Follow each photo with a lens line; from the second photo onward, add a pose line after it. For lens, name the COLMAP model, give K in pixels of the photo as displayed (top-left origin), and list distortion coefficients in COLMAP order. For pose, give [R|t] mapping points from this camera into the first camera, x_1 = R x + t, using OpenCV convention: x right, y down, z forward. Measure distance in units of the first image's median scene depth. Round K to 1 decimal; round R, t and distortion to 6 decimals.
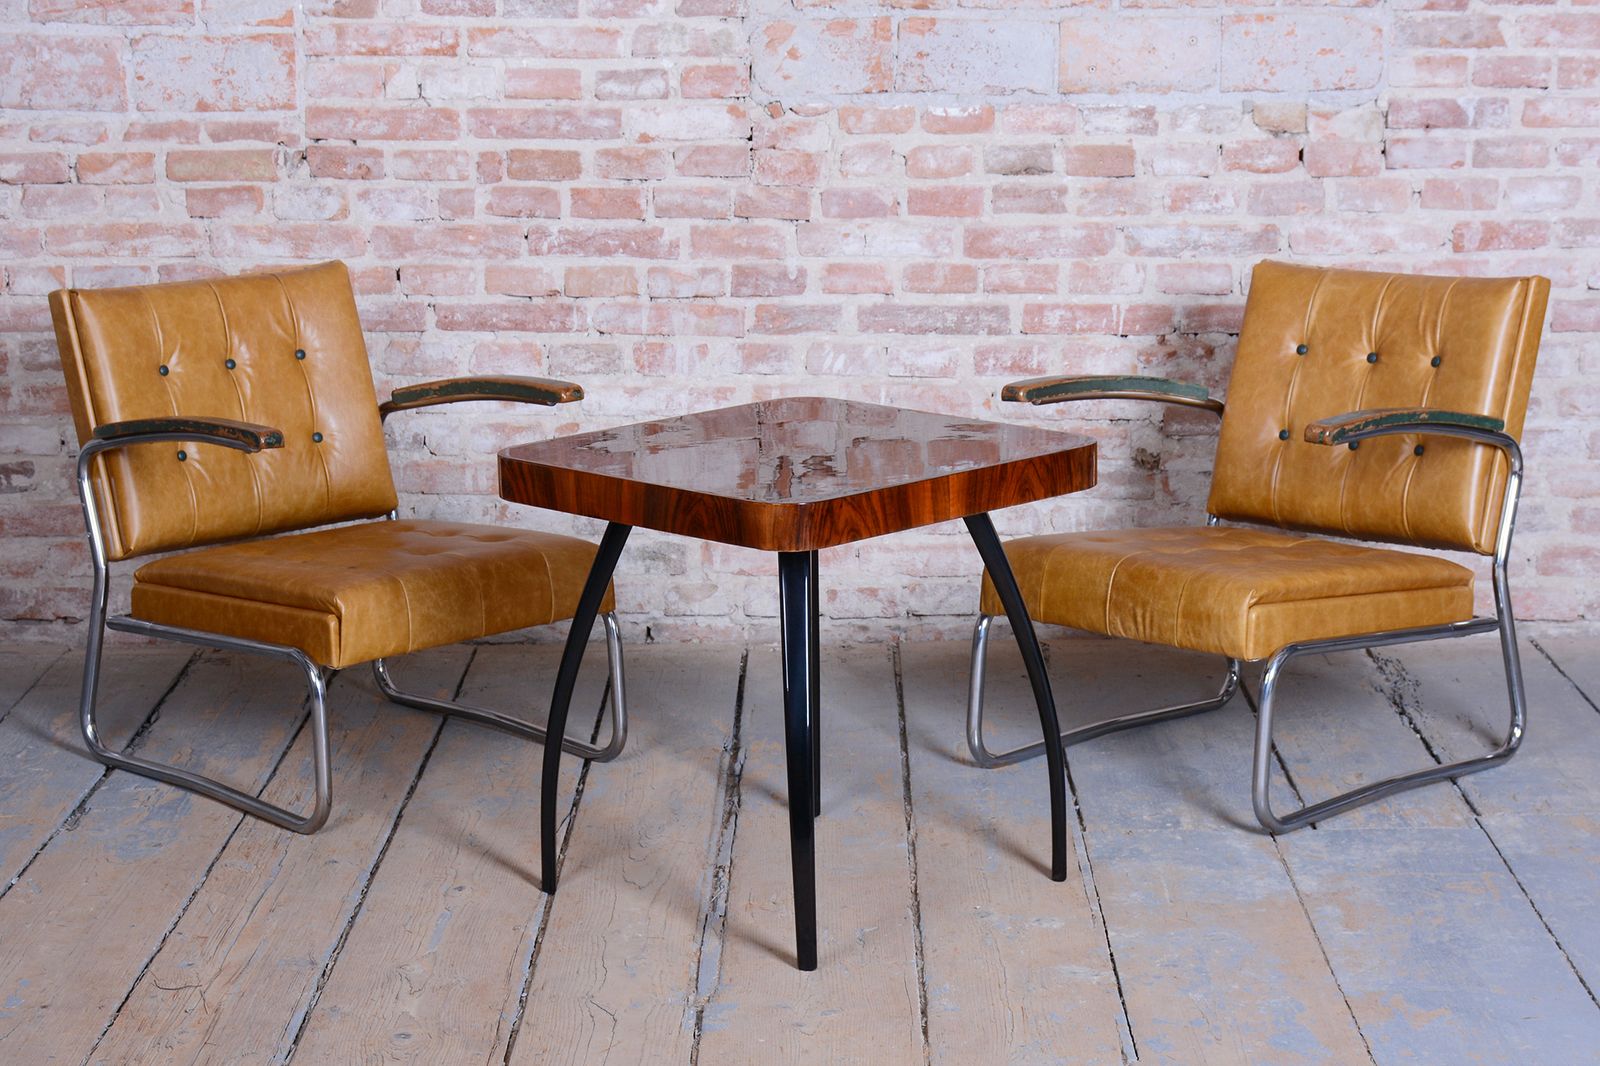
lens RADIAL K [[7119.7, 0, 671.6], [0, 7119.7, 627.2], [0, 0, 1]] dist [0.897290, 0.000000]
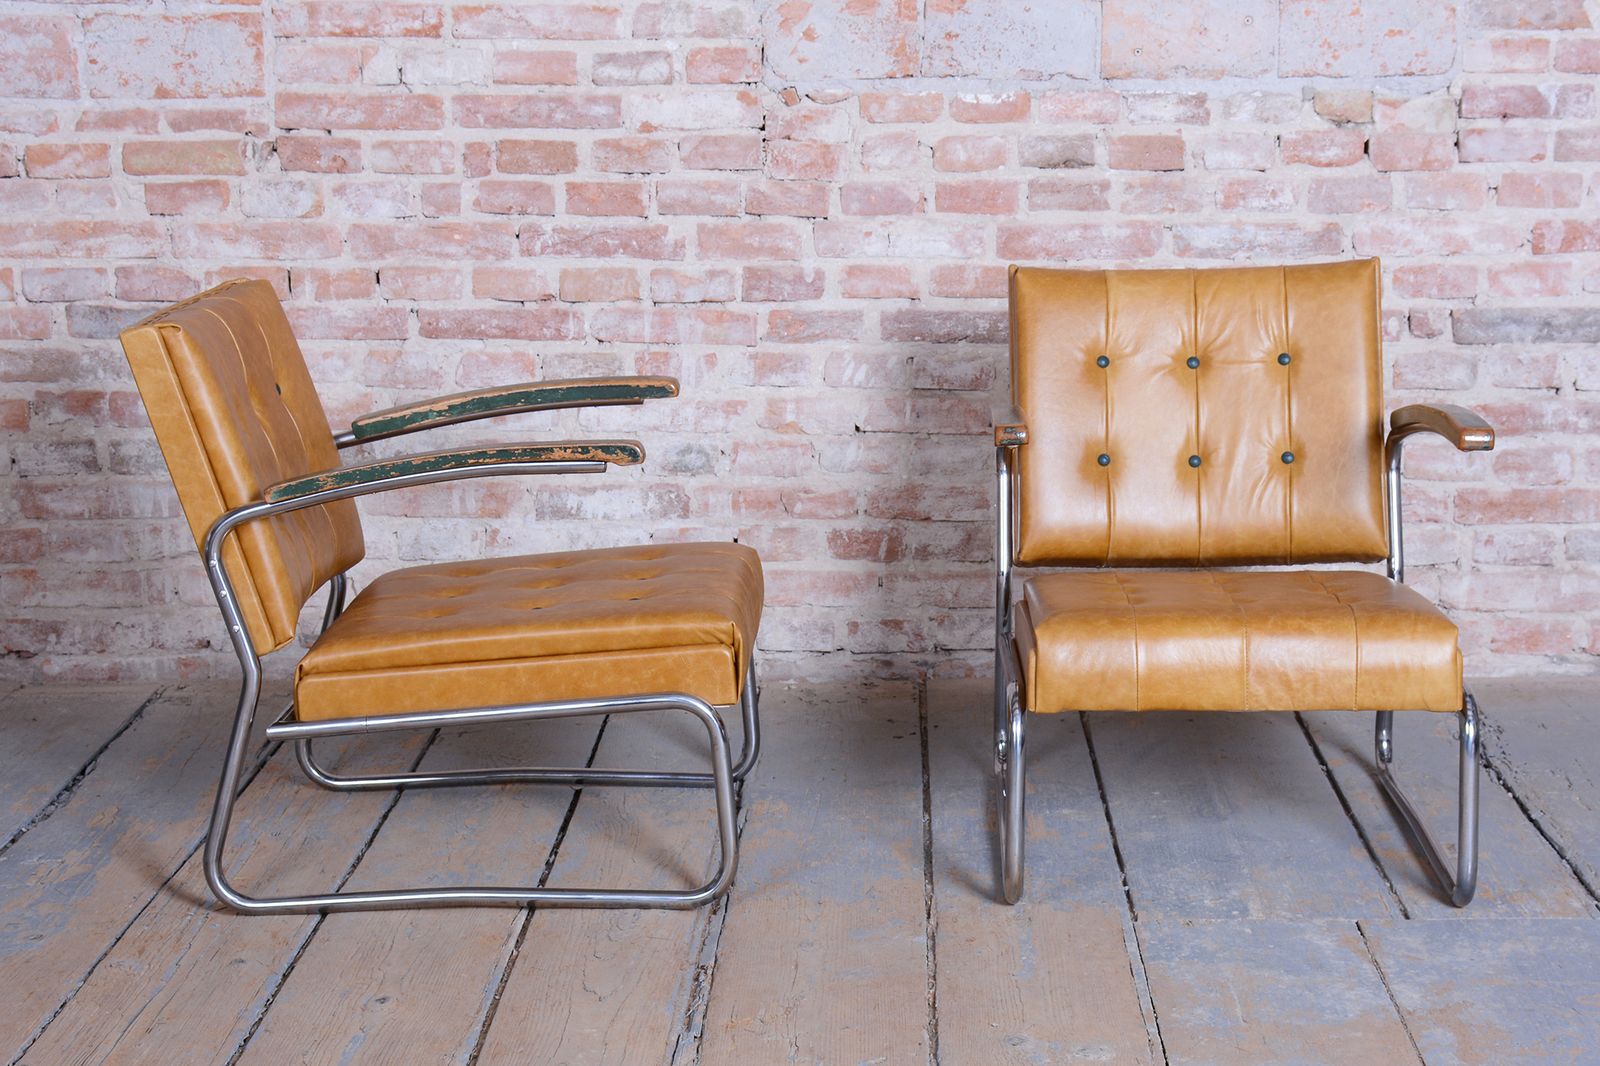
lens RADIAL K [[4106.8, 0, 764.3], [0, 4106.8, 597.2], [0, 0, 1]] dist [0.254971, 0.000000]
pose [[0.999824, 0.001258, -0.018723, 0.021116], [-0.001228, 0.999998, 0.001583, -0.009322], [0.018725, -0.001560, 0.999823, 0.474146]]
